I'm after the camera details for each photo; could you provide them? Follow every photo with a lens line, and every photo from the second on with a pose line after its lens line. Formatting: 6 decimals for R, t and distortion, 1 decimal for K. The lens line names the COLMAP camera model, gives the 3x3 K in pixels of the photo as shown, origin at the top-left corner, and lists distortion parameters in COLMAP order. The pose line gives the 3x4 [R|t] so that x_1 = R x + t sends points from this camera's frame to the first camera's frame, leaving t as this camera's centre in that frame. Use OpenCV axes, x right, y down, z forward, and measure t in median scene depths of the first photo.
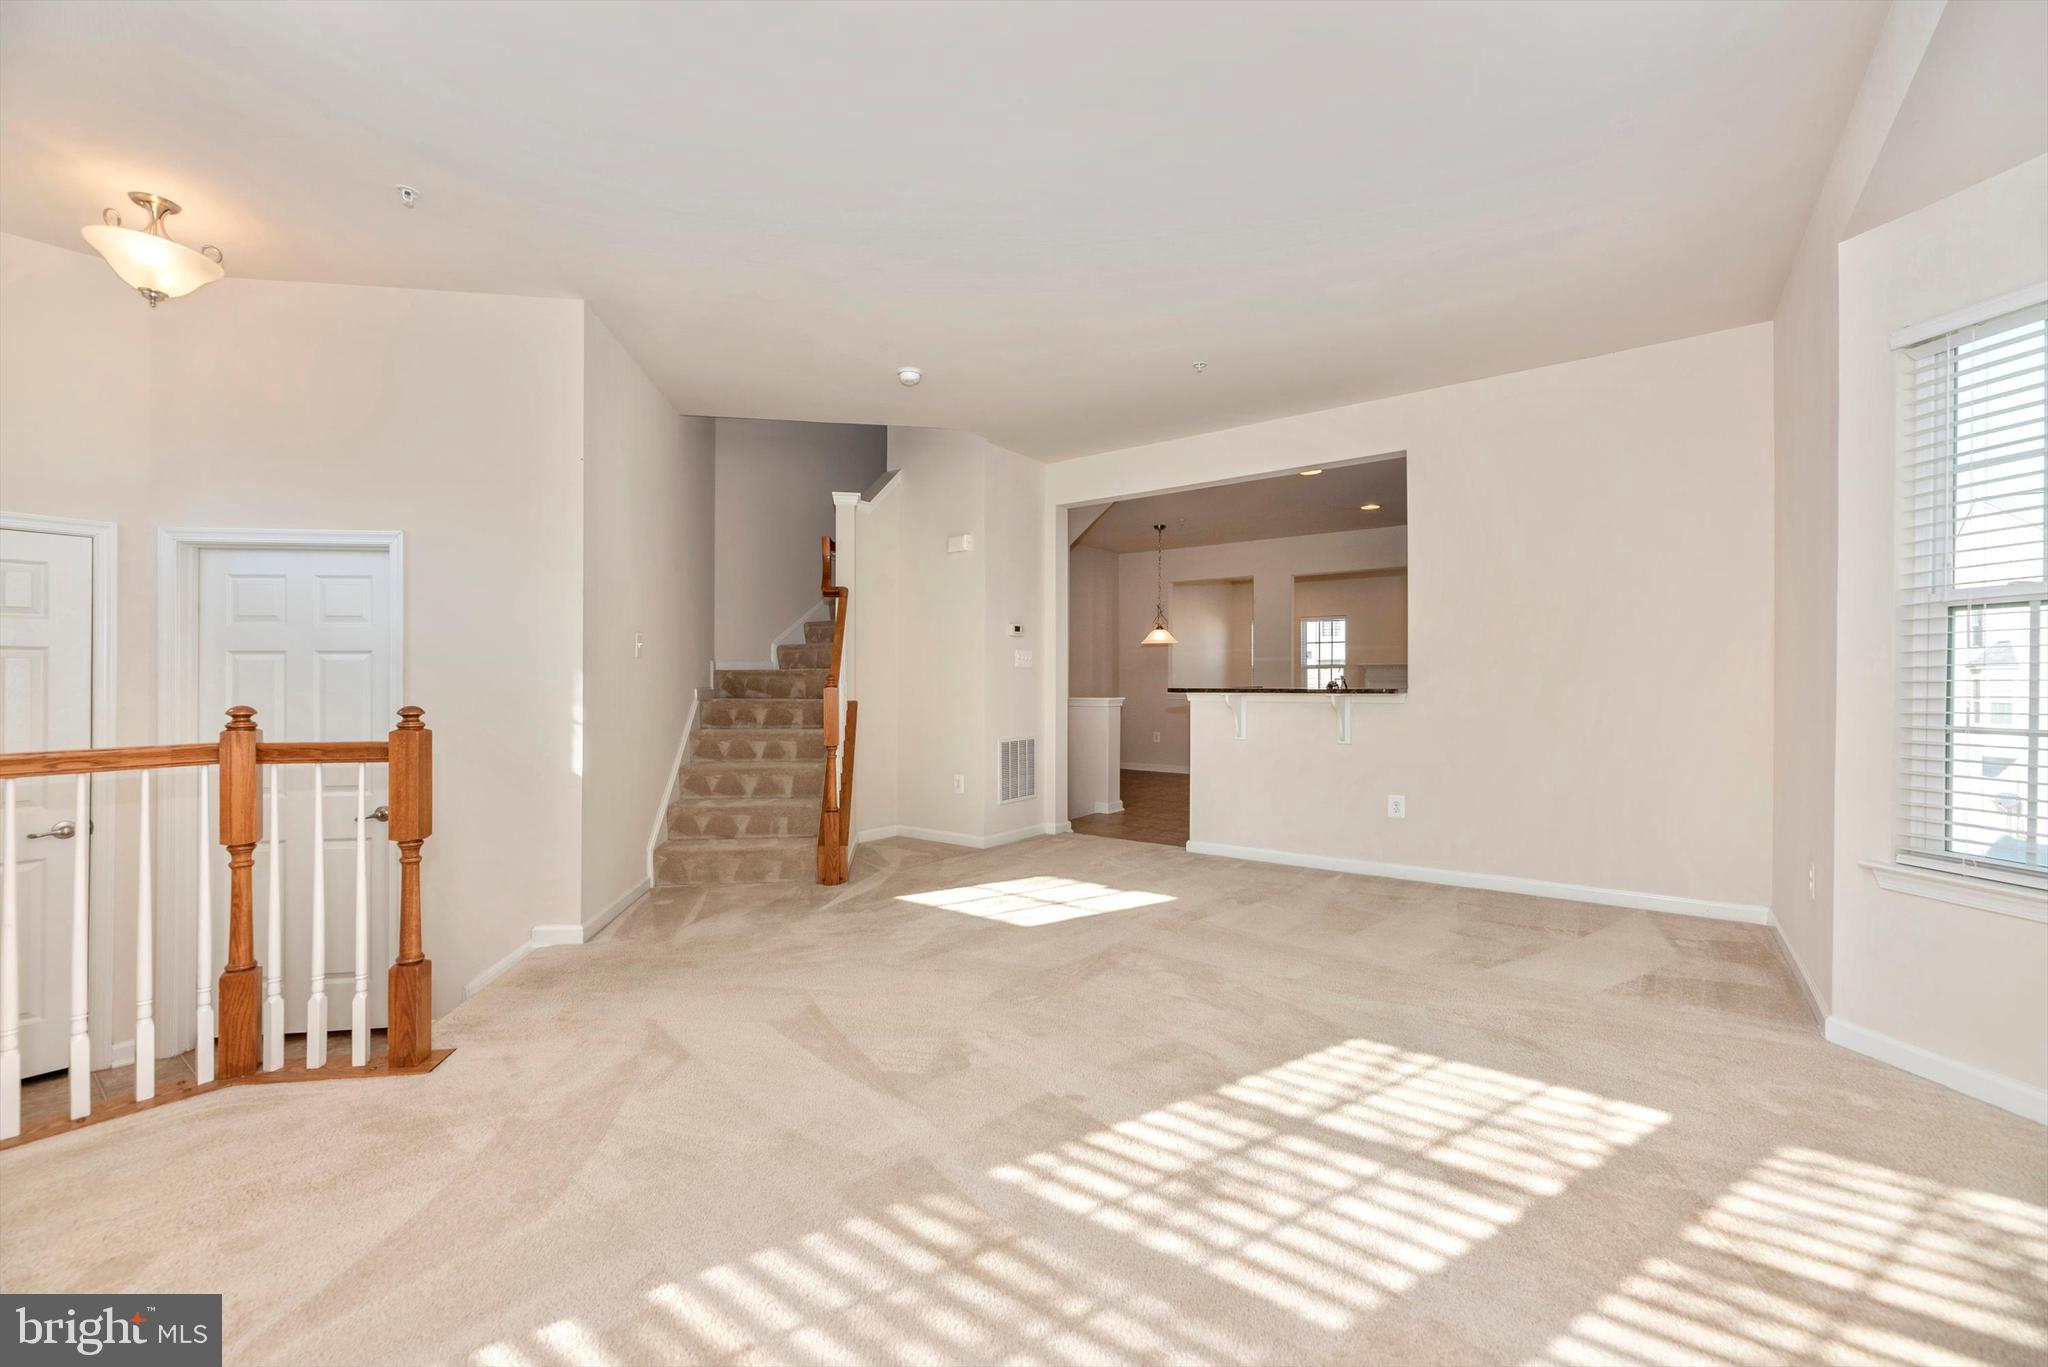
lens RADIAL K [[845.2, 0, 1016.2], [0, 845.2, 673.7], [0, 0, 1]] dist [-0.000148, -0.000133]
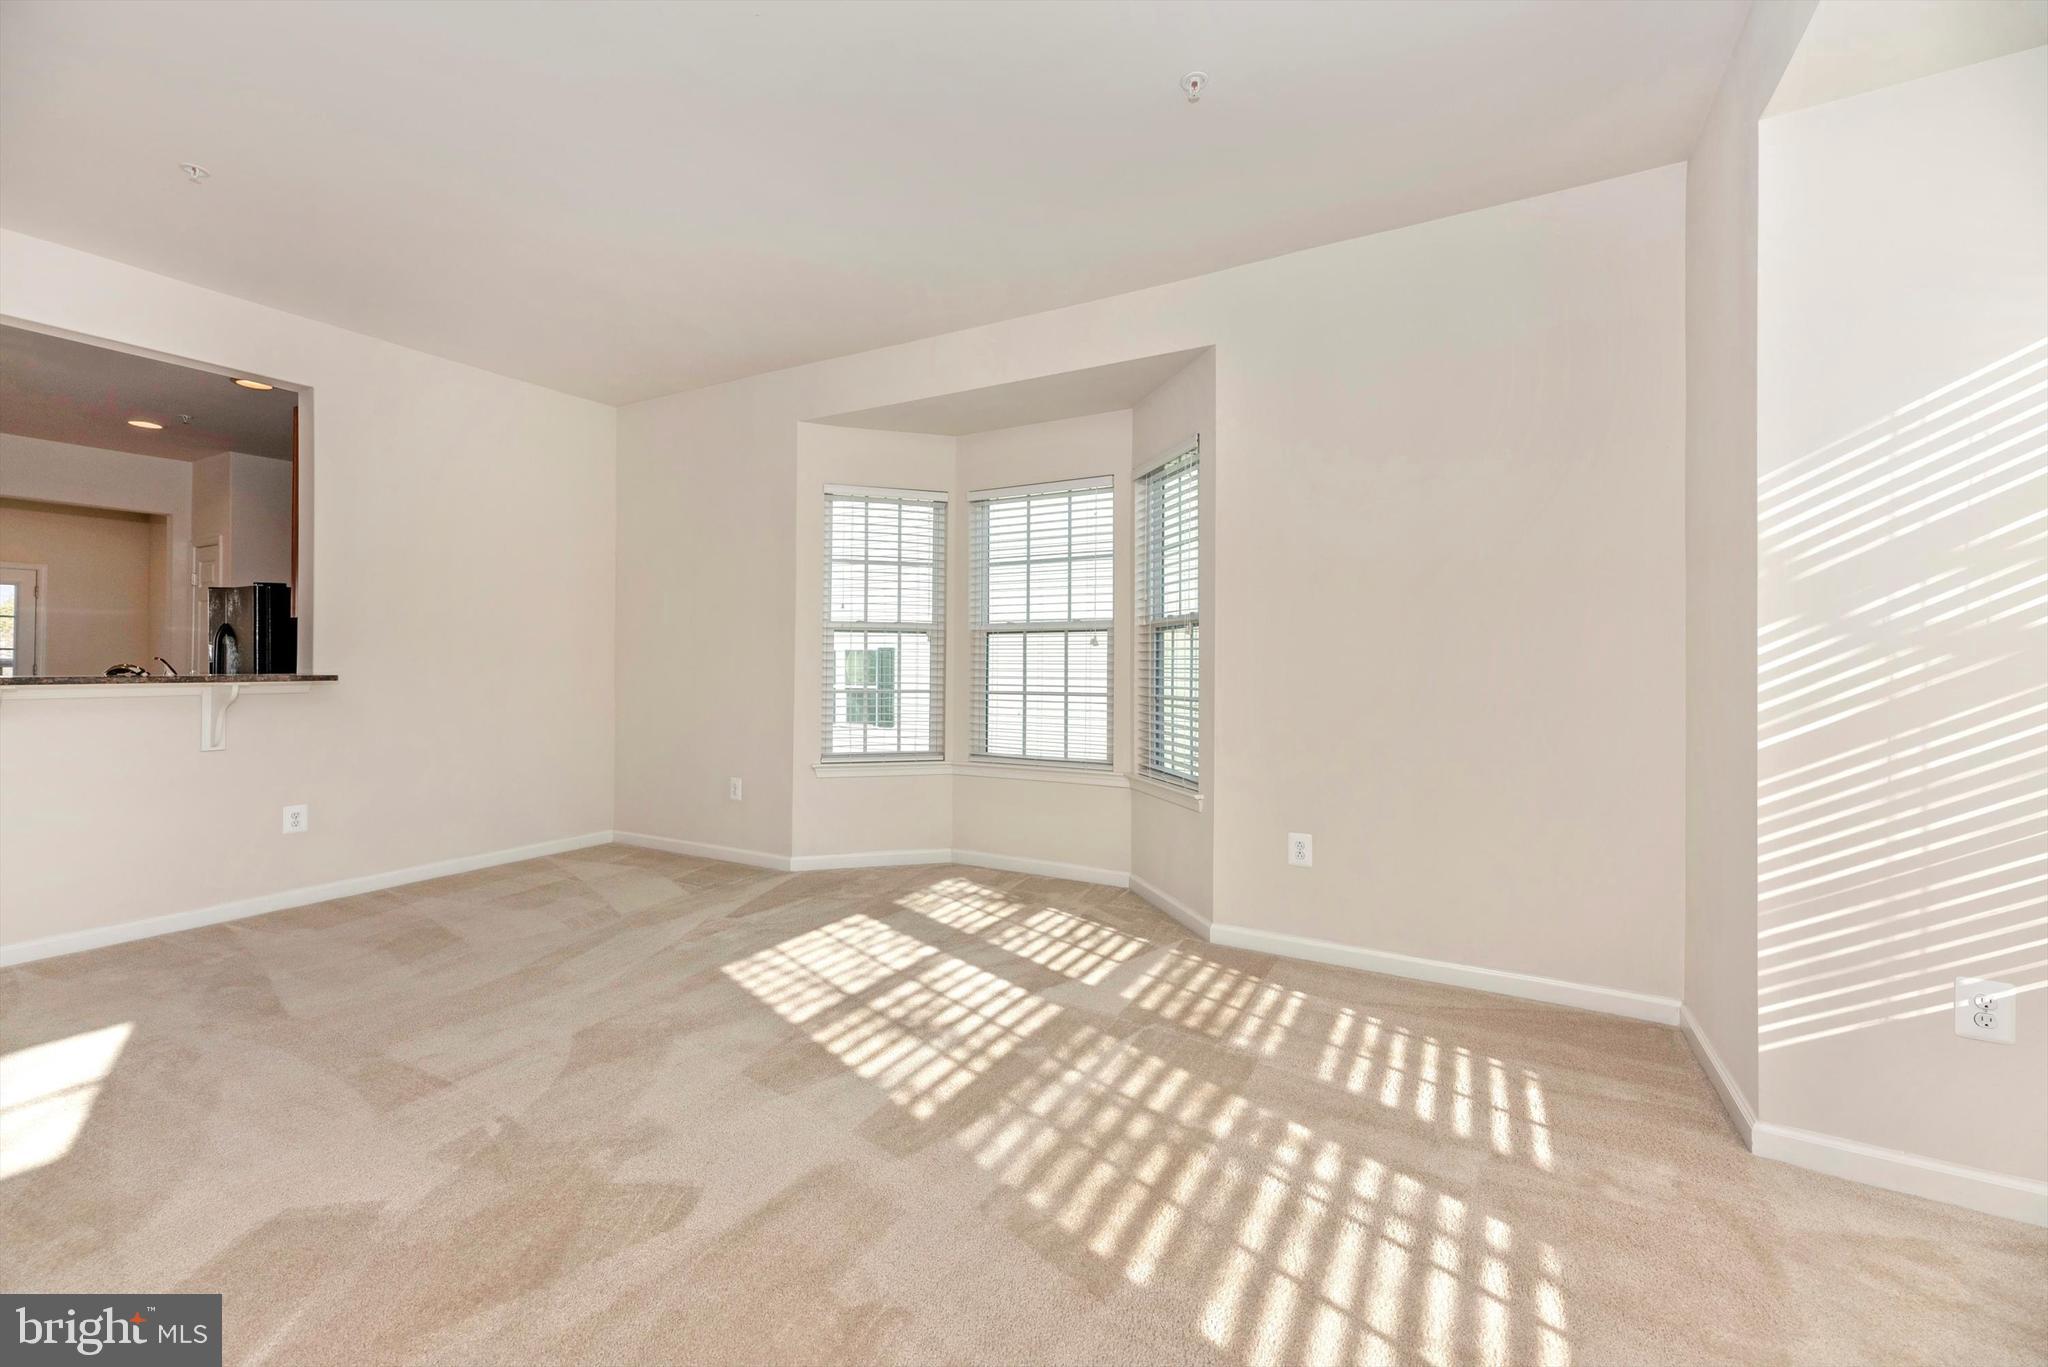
lens RADIAL K [[827.1, 0, 1024.0], [0, 827.1, 683.5], [0, 0, 1]] dist [-0.000828, 0.000011]
pose [[-0.136160, -0.018408, 0.990516, -1.019212], [-0.008387, 0.999813, 0.017428, 0.014074], [-0.990651, -0.005934, -0.136289, 0.958505]]
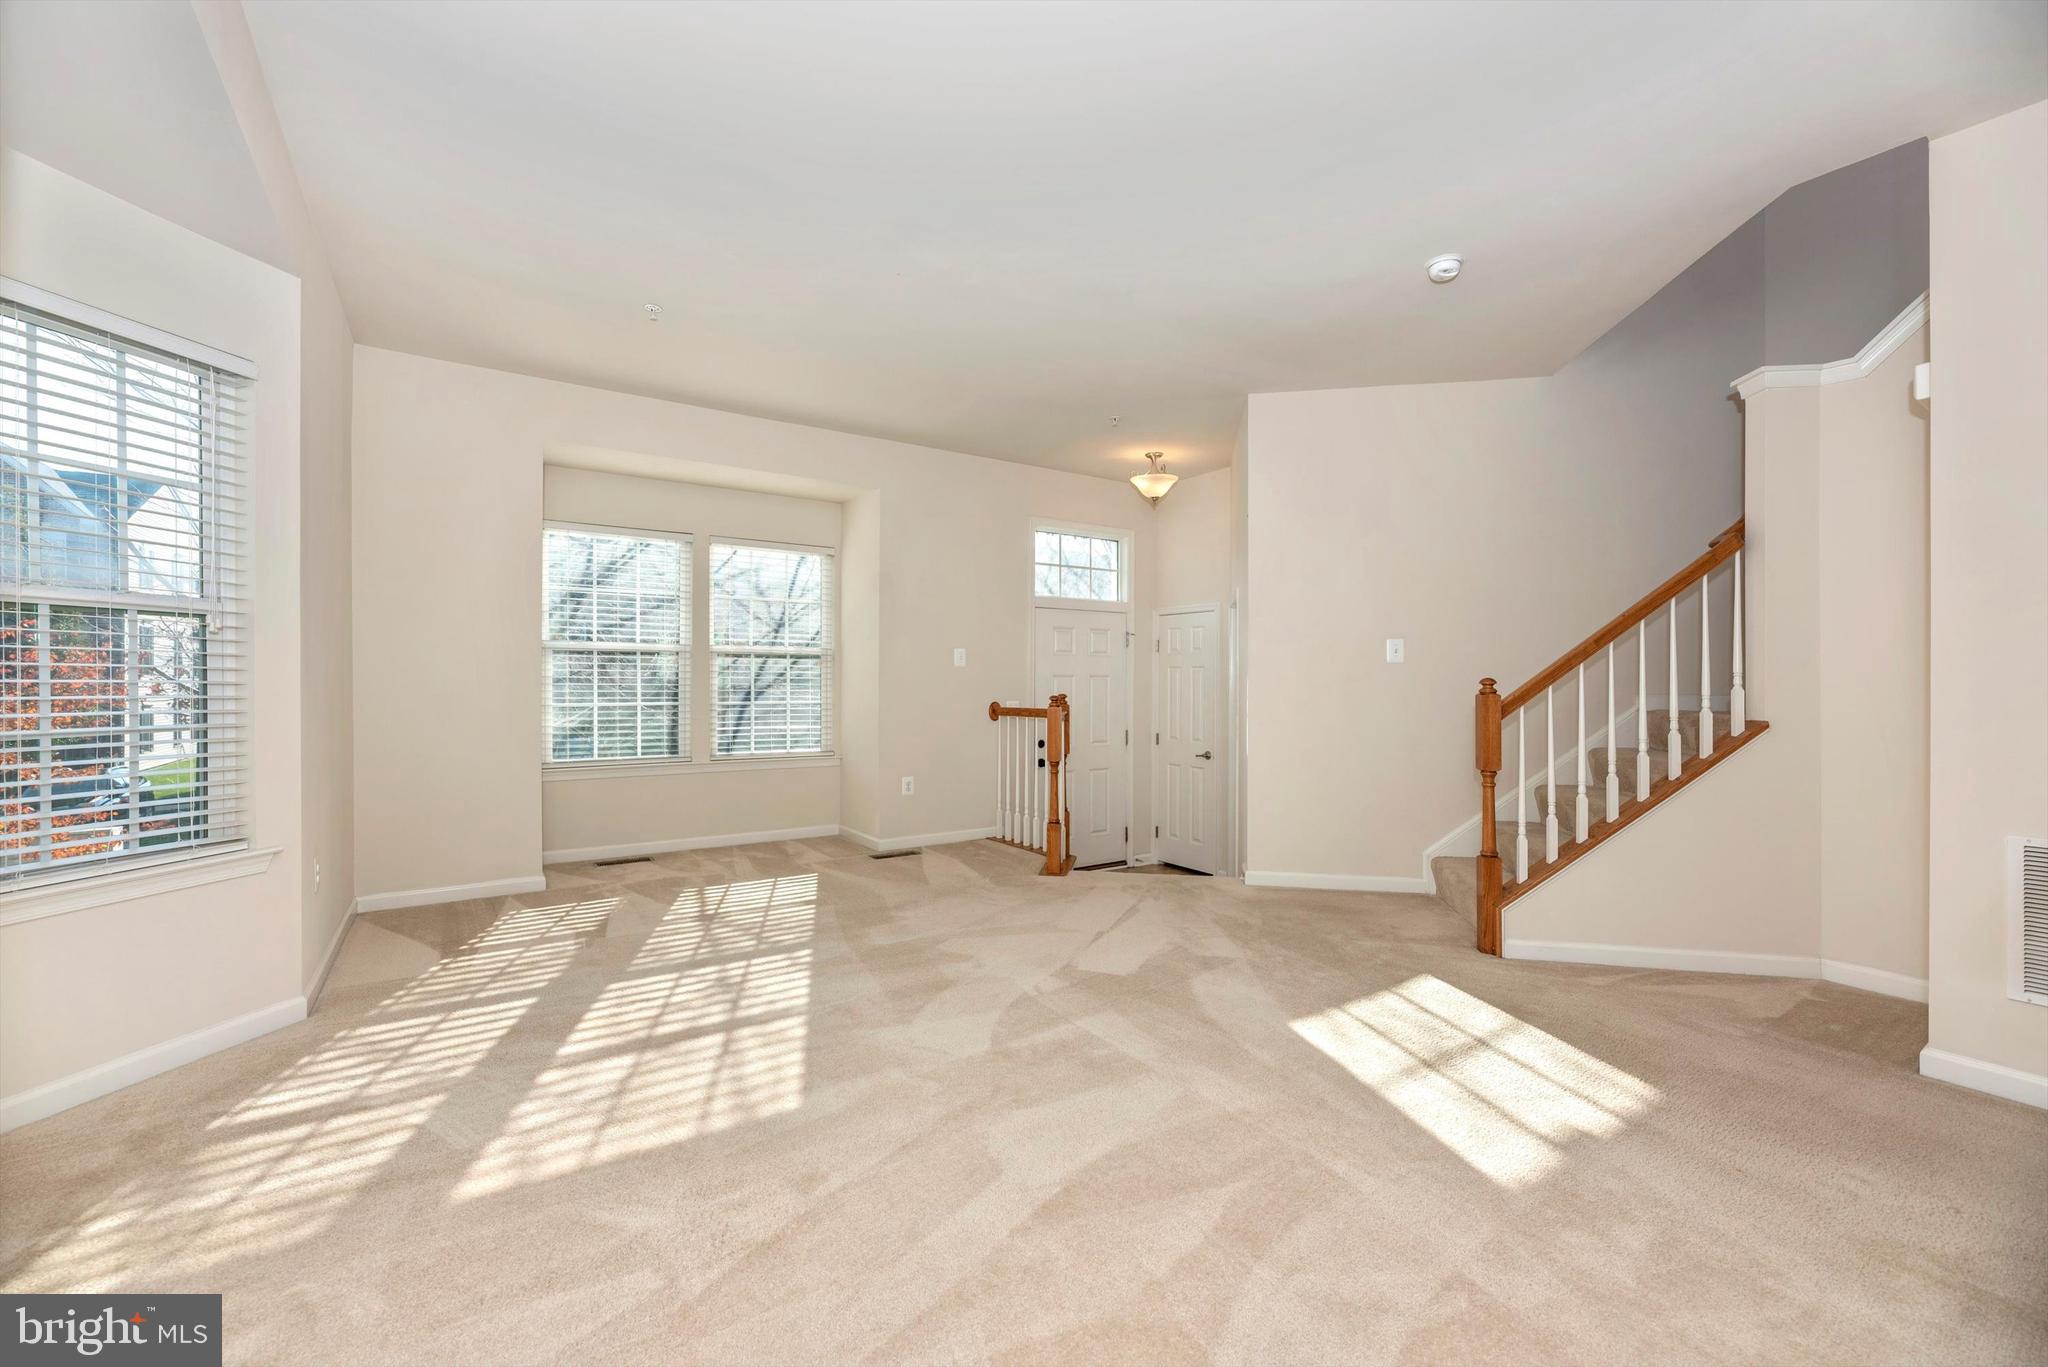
lens RADIAL K [[845.2, 0, 1016.2], [0, 845.2, 673.7], [0, 0, 1]] dist [-0.000148, -0.000133]
pose [[-0.341369, -0.007173, -0.939902, 1.459340], [0.002362, 0.999961, -0.008489, 0.007713], [0.939927, -0.005118, -0.341338, 1.932210]]
